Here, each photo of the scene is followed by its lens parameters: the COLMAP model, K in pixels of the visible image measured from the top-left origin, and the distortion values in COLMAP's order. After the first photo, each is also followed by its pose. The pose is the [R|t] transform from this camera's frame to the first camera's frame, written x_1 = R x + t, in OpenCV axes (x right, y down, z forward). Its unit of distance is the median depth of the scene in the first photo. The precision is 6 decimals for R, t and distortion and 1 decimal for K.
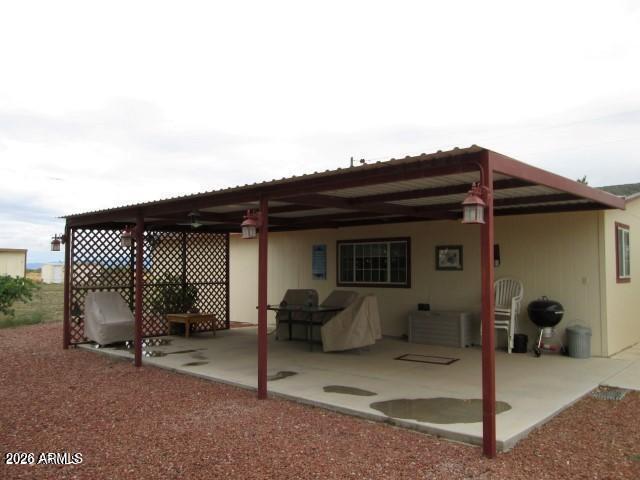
lens RADIAL K [[528.3, 0, 314.9], [0, 528.3, 236.0], [0, 0, 1]] dist [-0.042645, 0.006705]
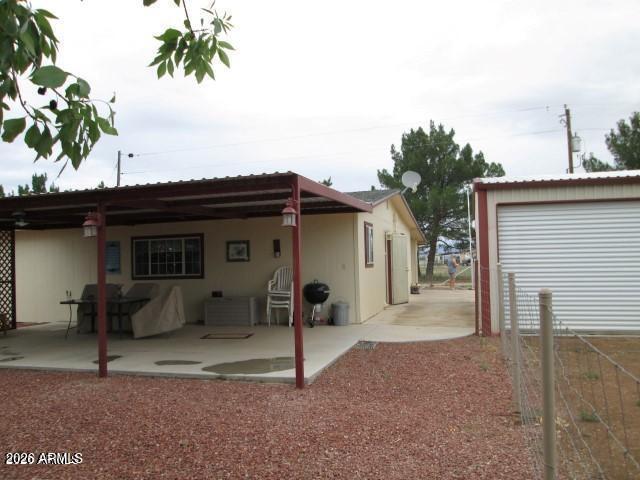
lens RADIAL K [[528.3, 0, 313.5], [0, 528.3, 239.3], [0, 0, 1]] dist [-0.042645, 0.006705]
pose [[0.900457, -0.010177, 0.434826, -0.121949], [0.002677, 0.999837, 0.017856, -0.006194], [-0.434936, -0.014915, 0.900338, -0.148543]]
